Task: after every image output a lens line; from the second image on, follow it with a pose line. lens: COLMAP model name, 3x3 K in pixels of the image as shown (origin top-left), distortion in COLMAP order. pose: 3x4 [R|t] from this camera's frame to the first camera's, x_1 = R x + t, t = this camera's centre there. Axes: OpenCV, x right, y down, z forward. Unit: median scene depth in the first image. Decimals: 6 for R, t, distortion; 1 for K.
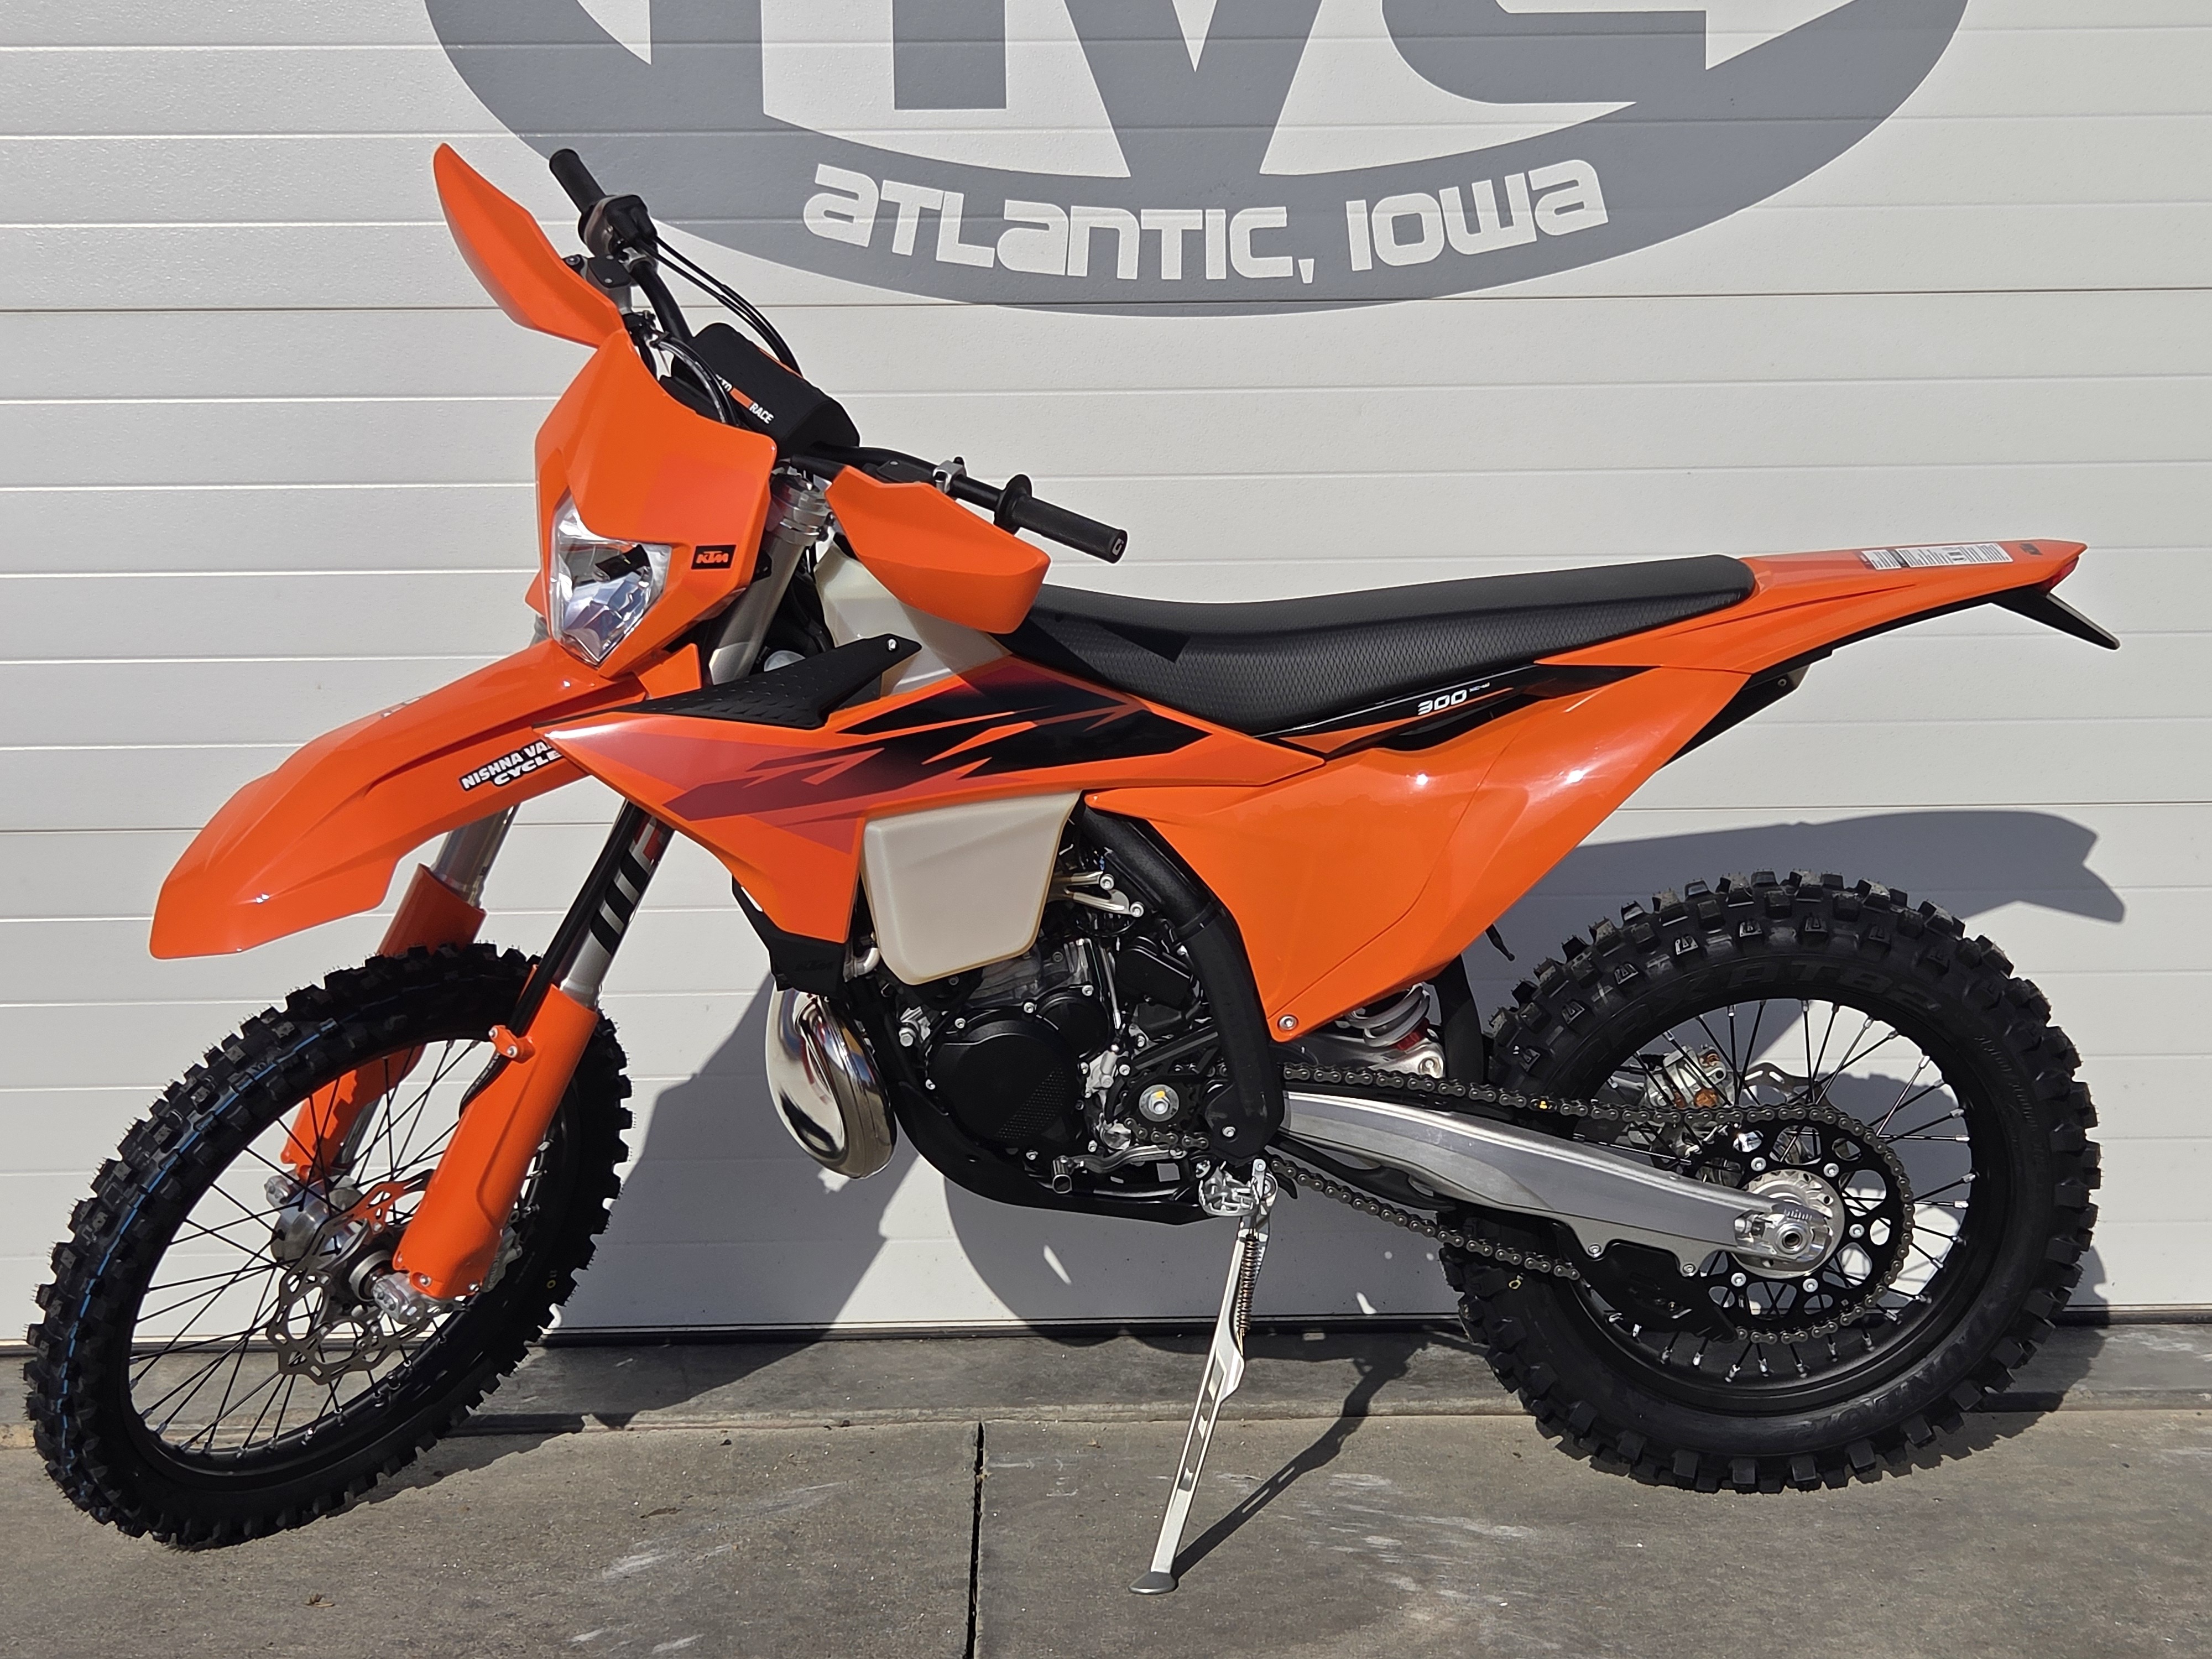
lens RADIAL K [[3925.6, 0, 1114.4], [0, 3925.6, 837.8], [0, 0, 1]] dist [0.066684, 0.000000]
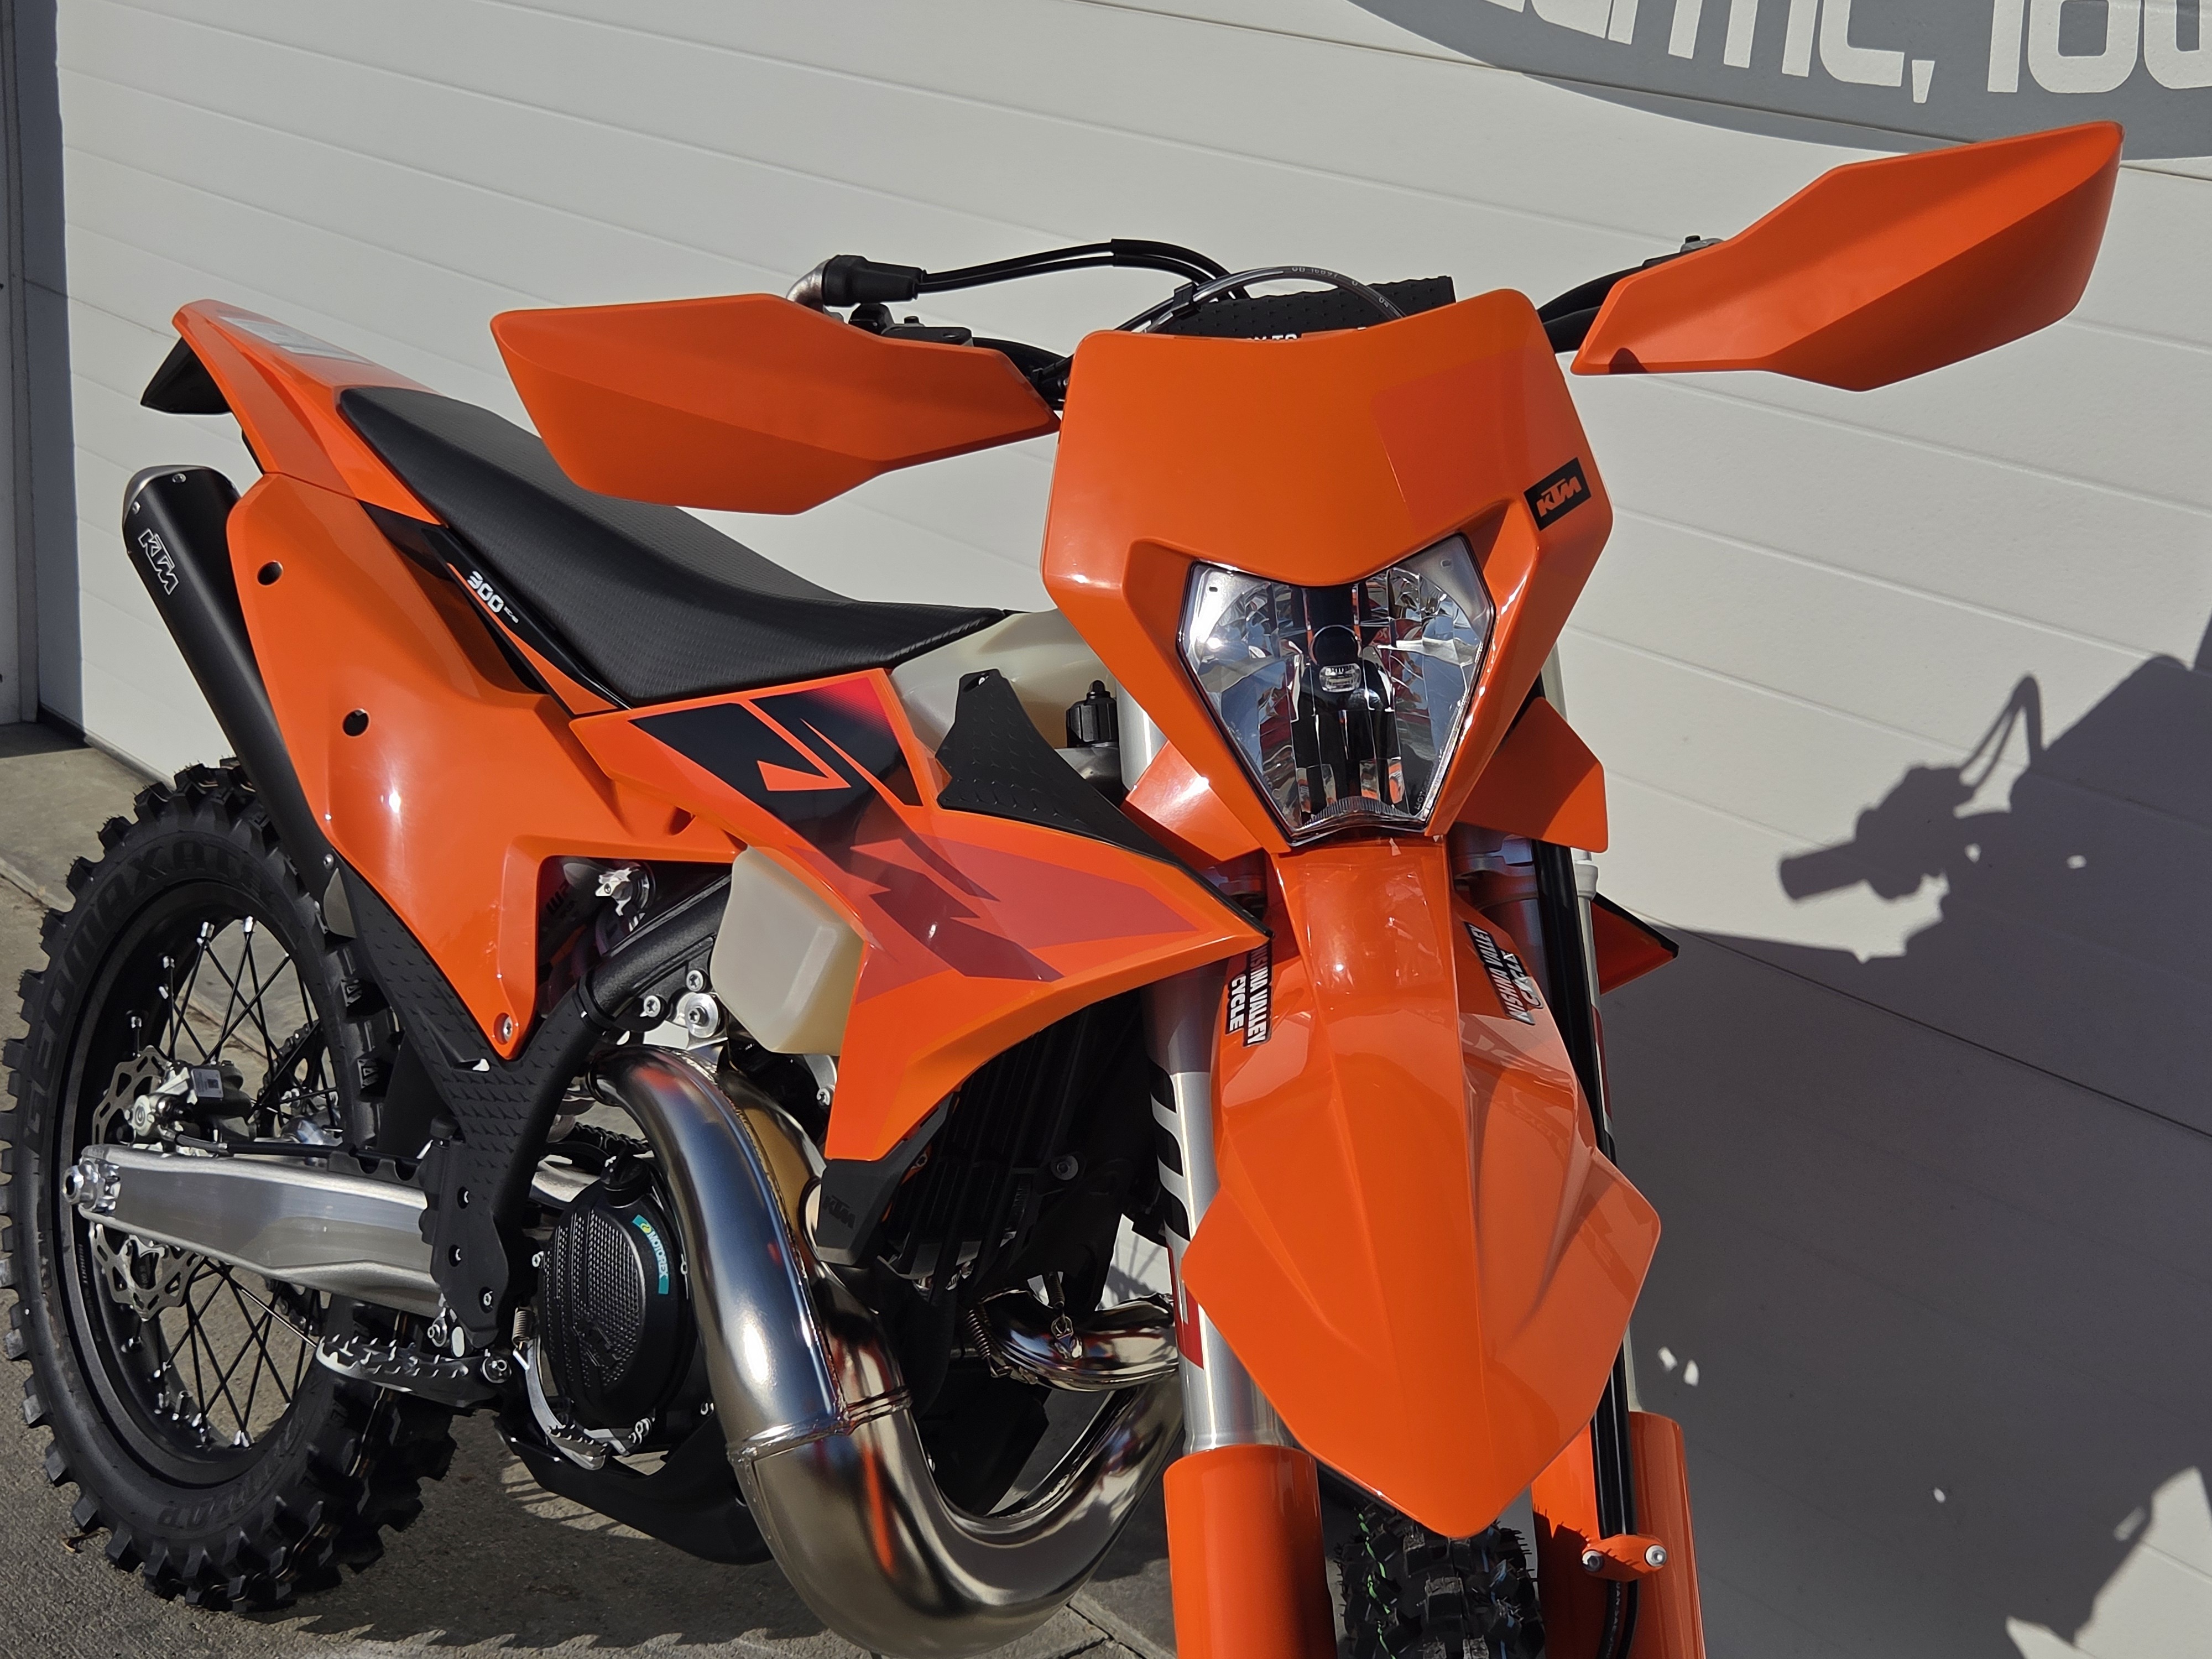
lens RADIAL K [[3431.5, 0, 1066.1], [0, 3431.5, 868.3], [0, 0, 1]] dist [0.047961, 0.000000]
pose [[0.615824, 0.297707, -0.729473, 0.408619], [-0.143494, 0.952759, 0.267694, -0.167743], [0.774706, -0.060178, 0.629451, 0.646041]]
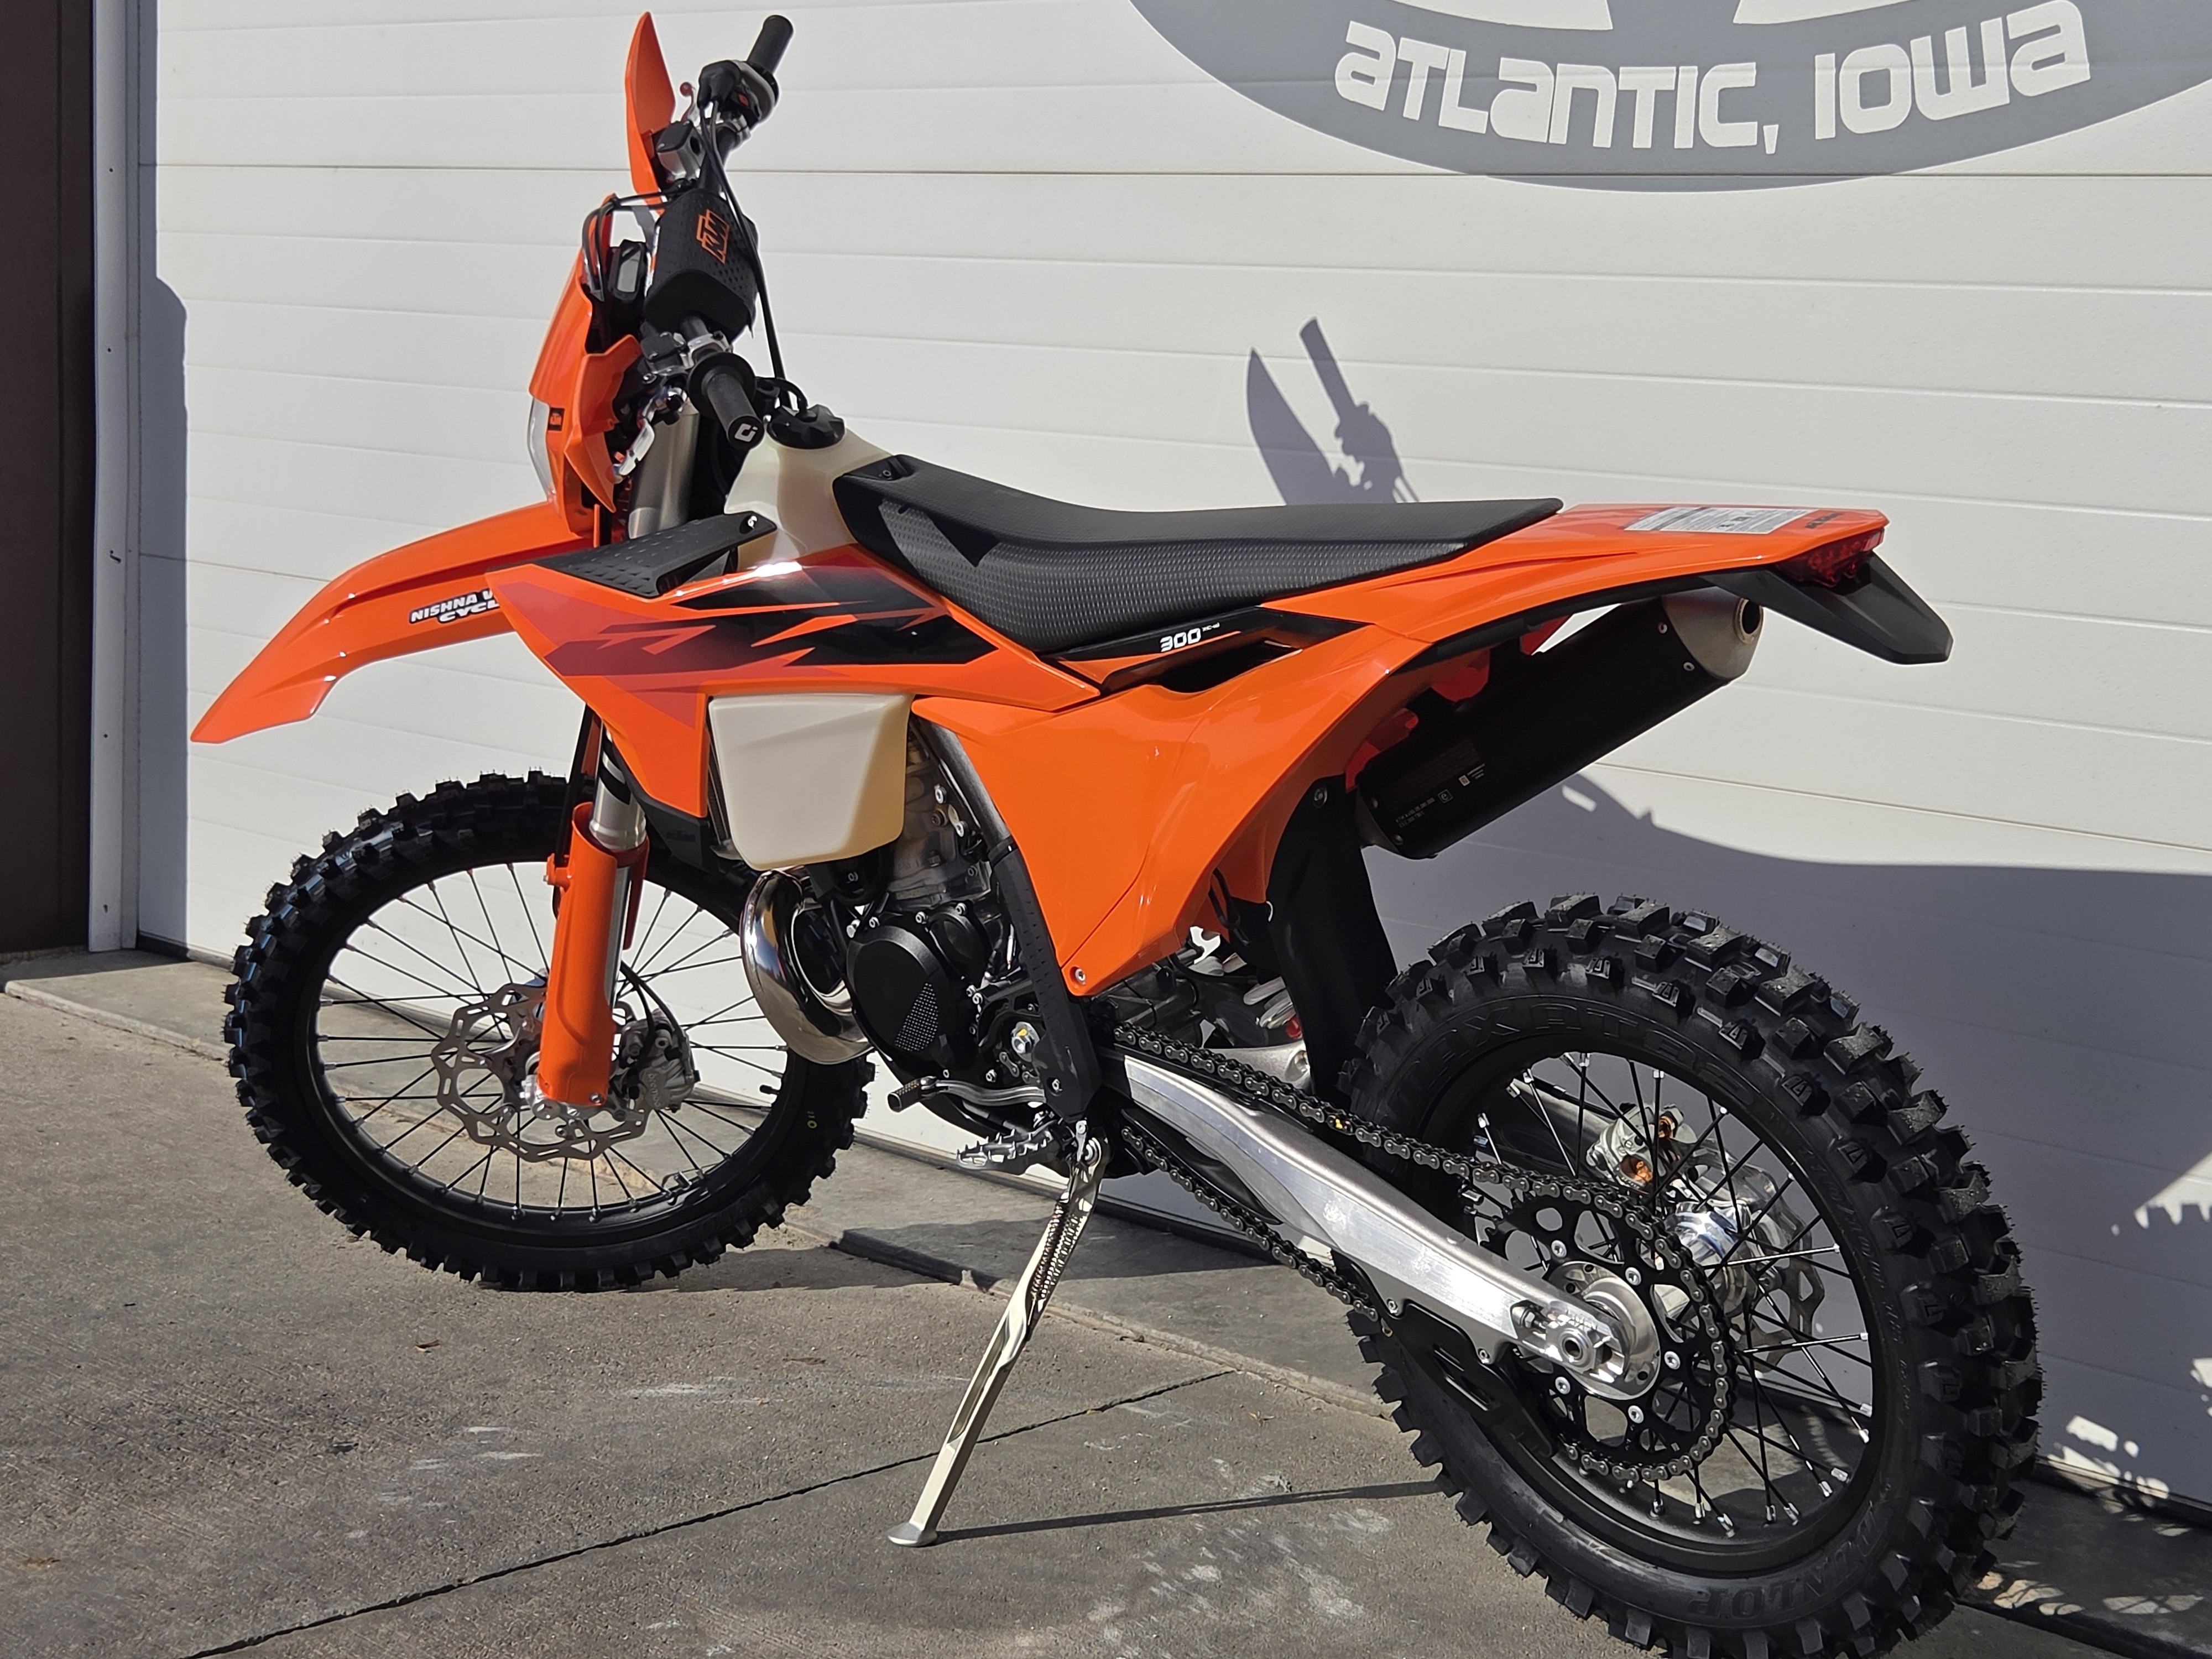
lens RADIAL K [[3925.6, 0, 992.9], [0, 3925.6, 898.0], [0, 0, 1]] dist [0.066684, 0.000000]
pose [[0.658124, 0.150295, -0.737756, 0.647933], [-0.112266, 0.988508, 0.101230, -0.056022], [0.744492, 0.016203, 0.667434, 0.349615]]
